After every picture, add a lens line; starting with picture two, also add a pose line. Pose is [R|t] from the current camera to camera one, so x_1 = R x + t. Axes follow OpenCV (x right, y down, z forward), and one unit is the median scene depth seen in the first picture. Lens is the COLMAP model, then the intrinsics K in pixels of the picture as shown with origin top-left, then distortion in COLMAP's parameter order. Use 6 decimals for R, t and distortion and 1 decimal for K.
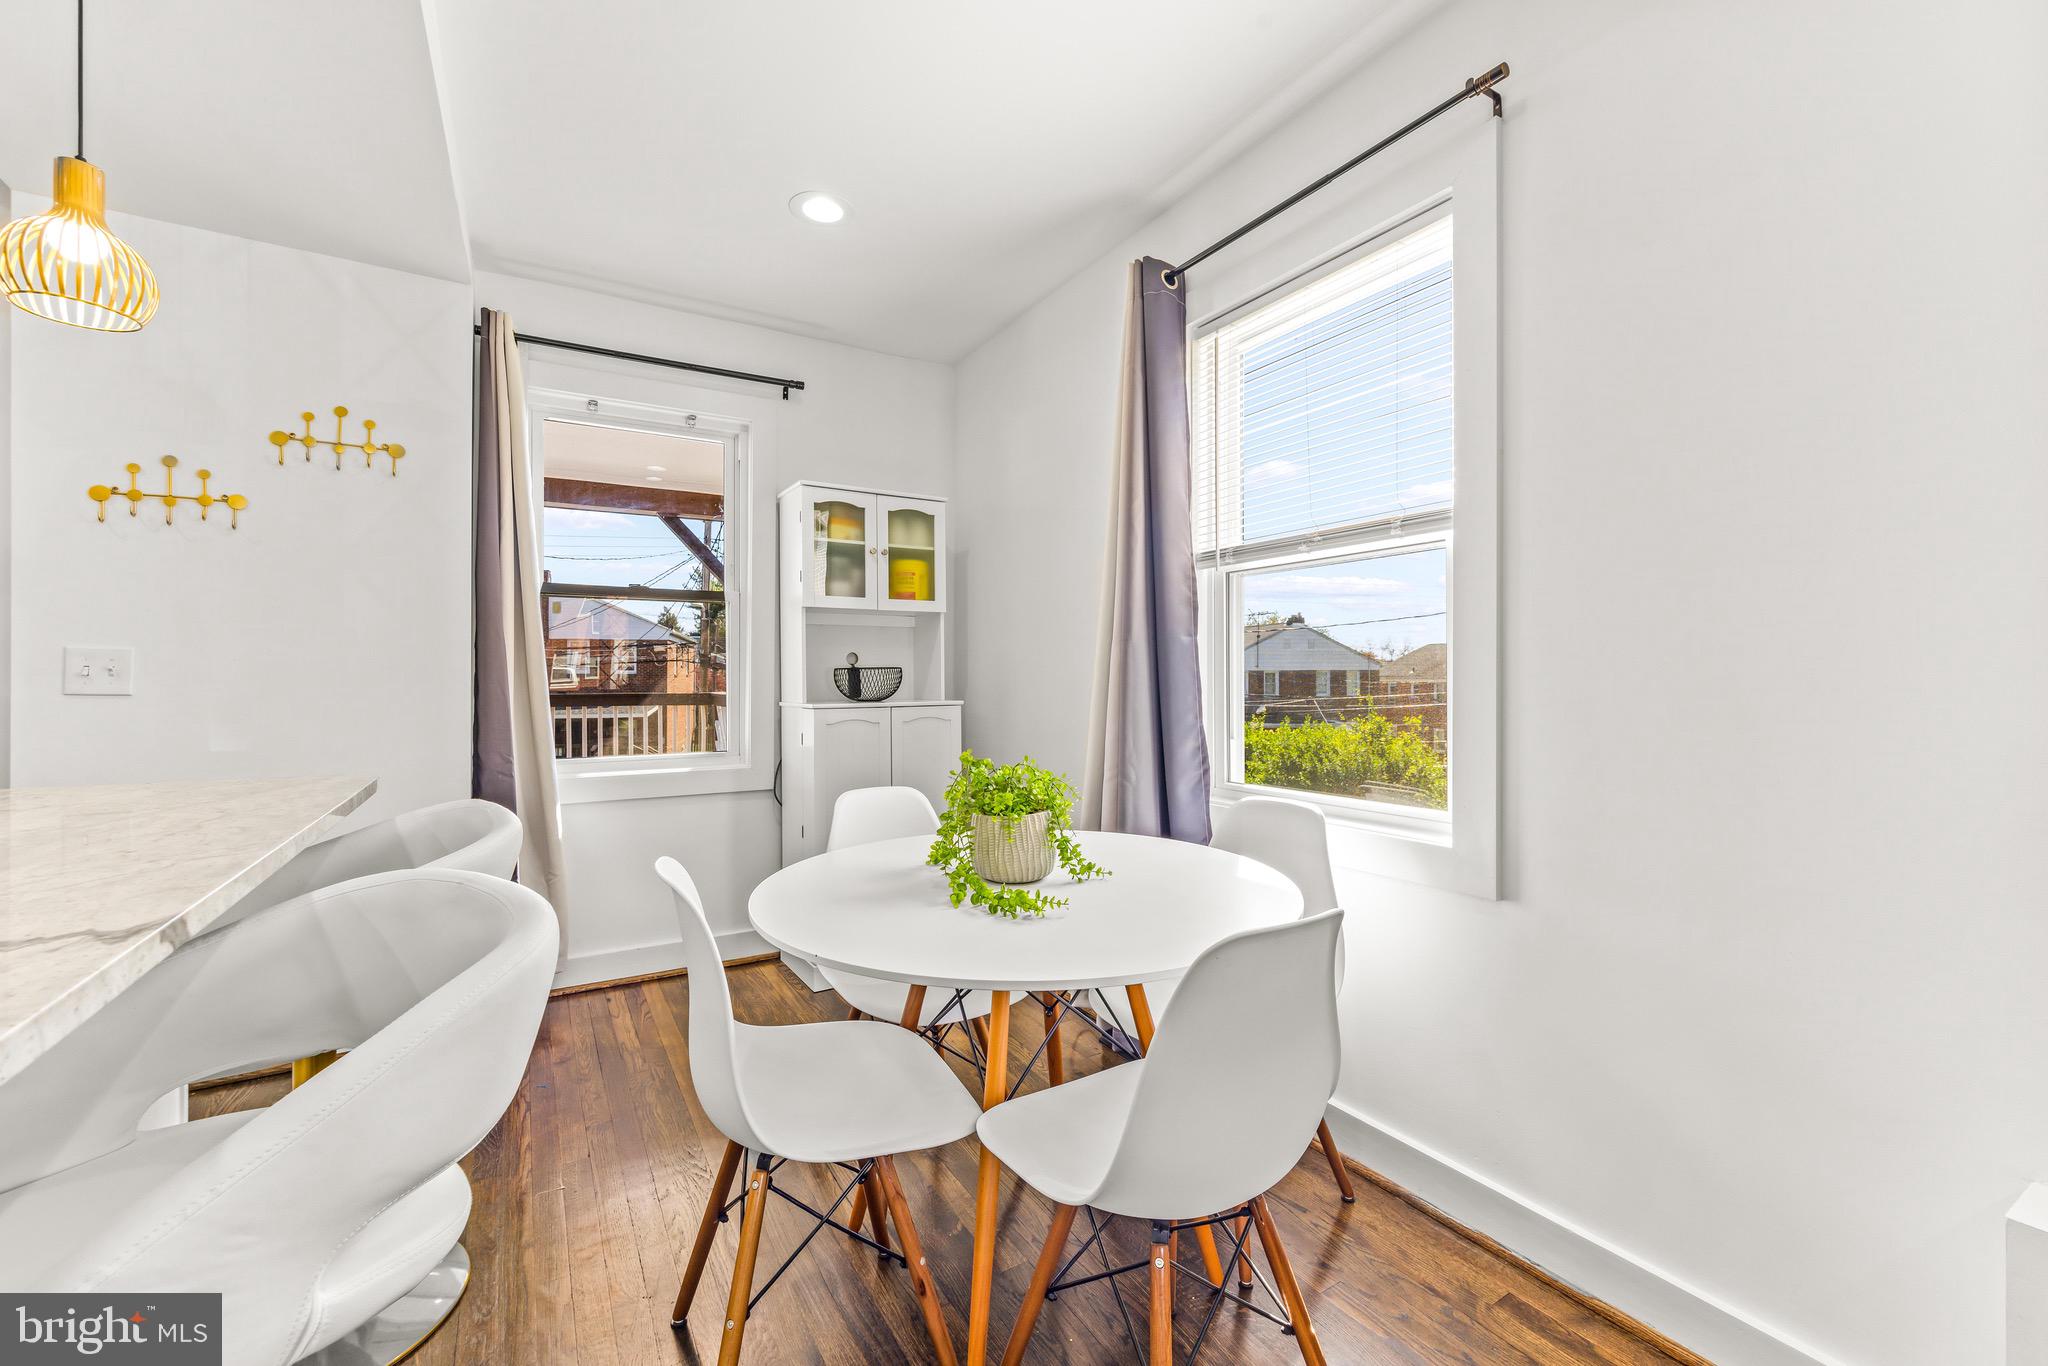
lens RADIAL K [[822.2, 0, 1021.6], [0, 822.2, 678.9], [0, 0, 1]] dist [-0.002468, 0.000016]
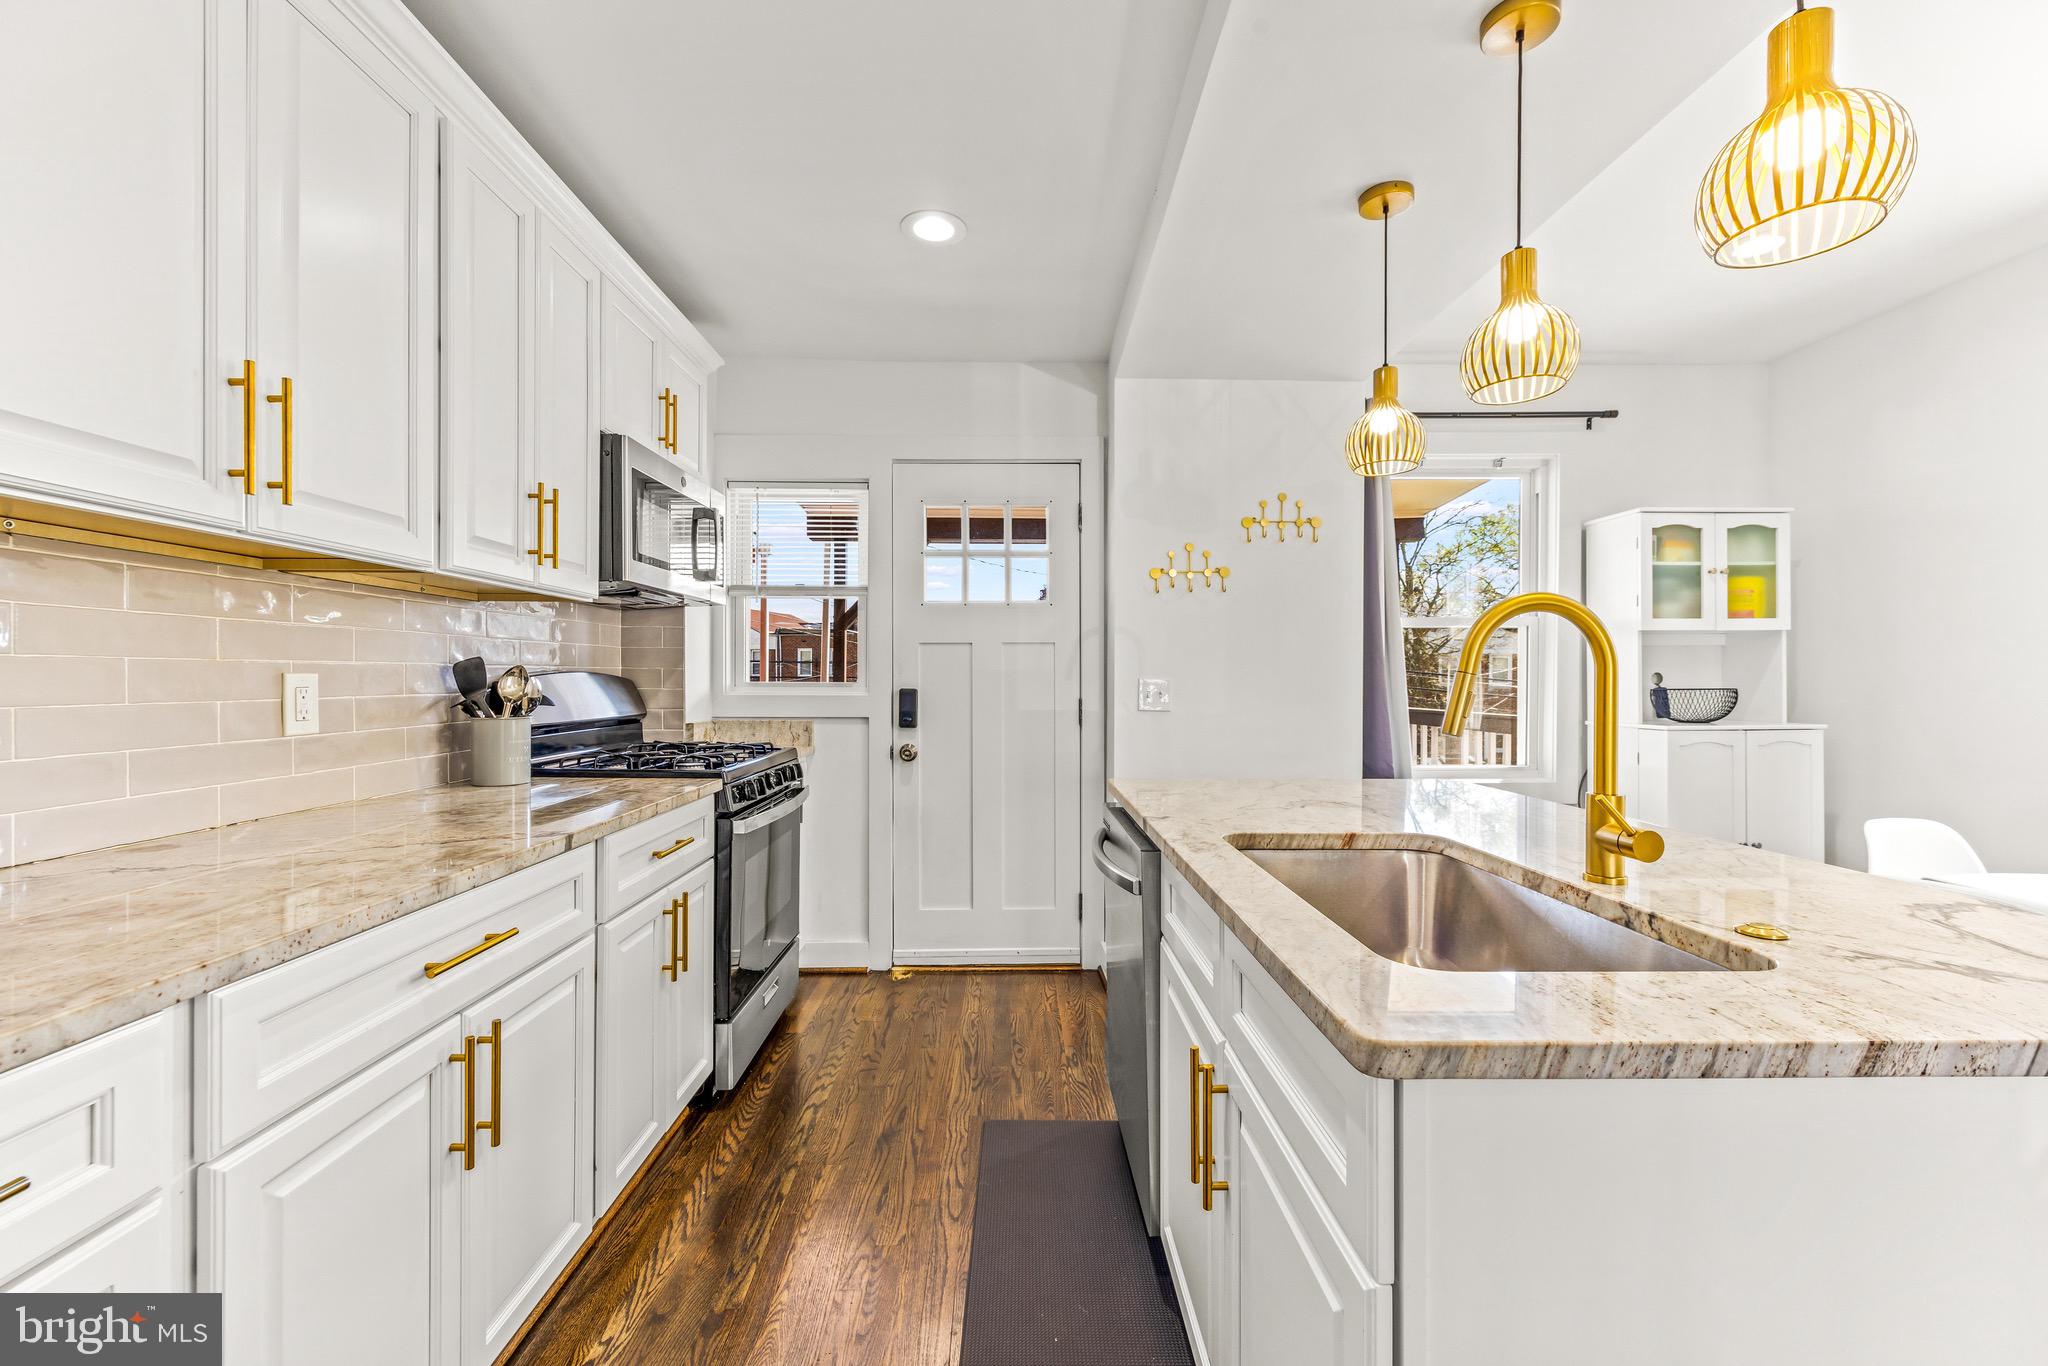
lens RADIAL K [[822.2, 0, 1025.8], [0, 822.2, 676.0], [0, 0, 1]] dist [-0.002468, 0.000016]
pose [[0.864525, -0.001802, -0.502586, -0.517924], [-0.000697, 0.999988, -0.004784, -0.031893], [0.502589, 0.004486, 0.864514, -0.339199]]
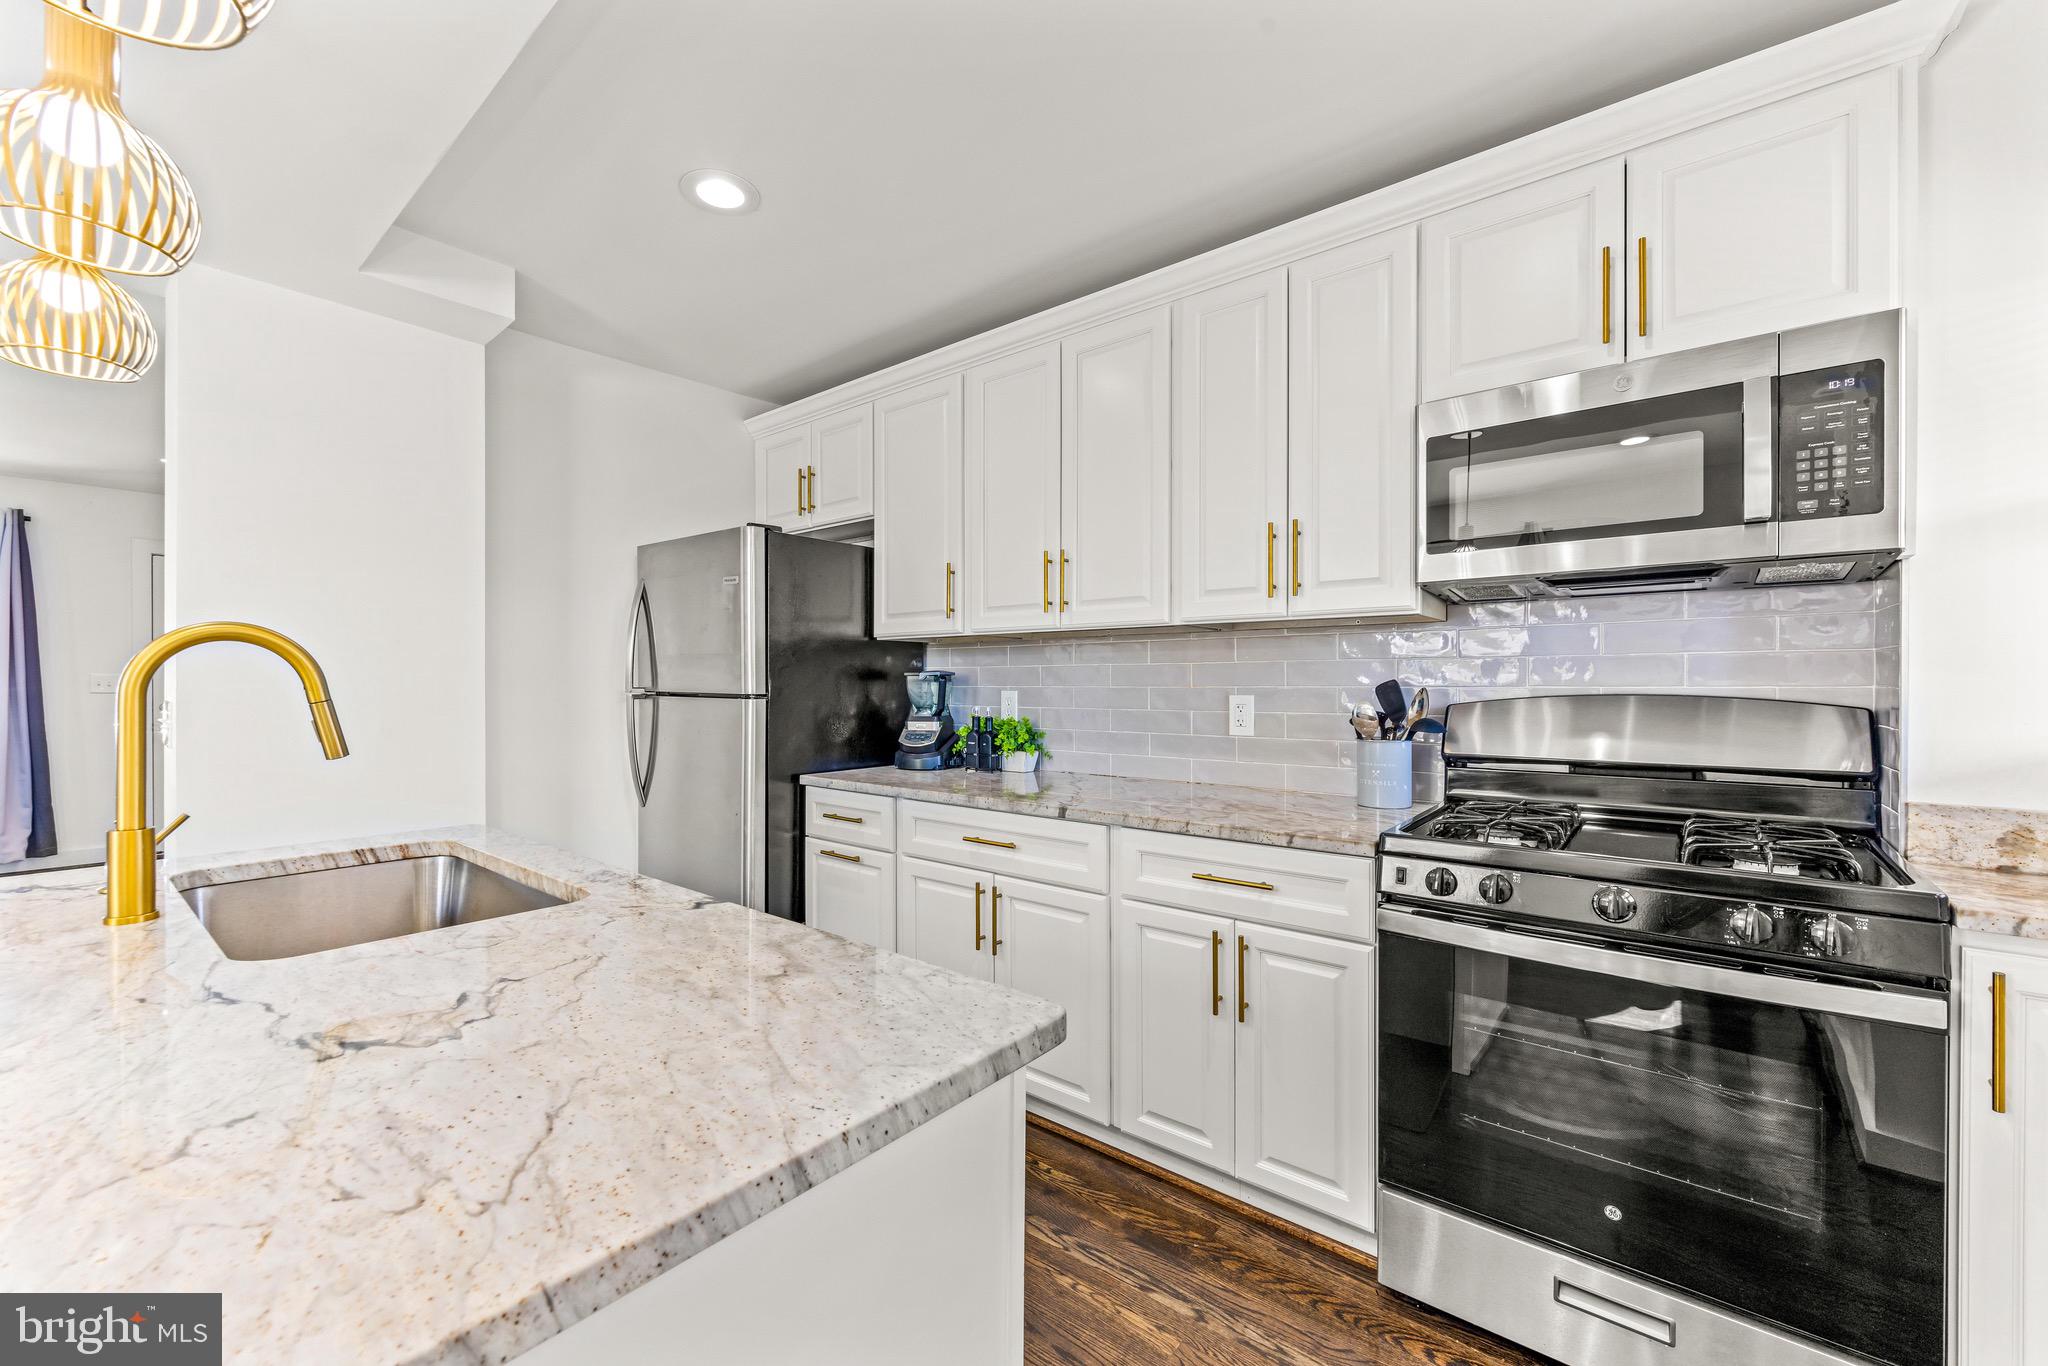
lens RADIAL K [[822.2, 0, 1036.6], [0, 822.2, 686.5], [0, 0, 1]] dist [-0.002468, 0.000016]
pose [[-0.941151, -0.003717, -0.337967, -0.789748], [-0.004278, 0.999990, 0.000914, -0.047475], [0.337960, 0.002306, -0.941158, 0.835734]]
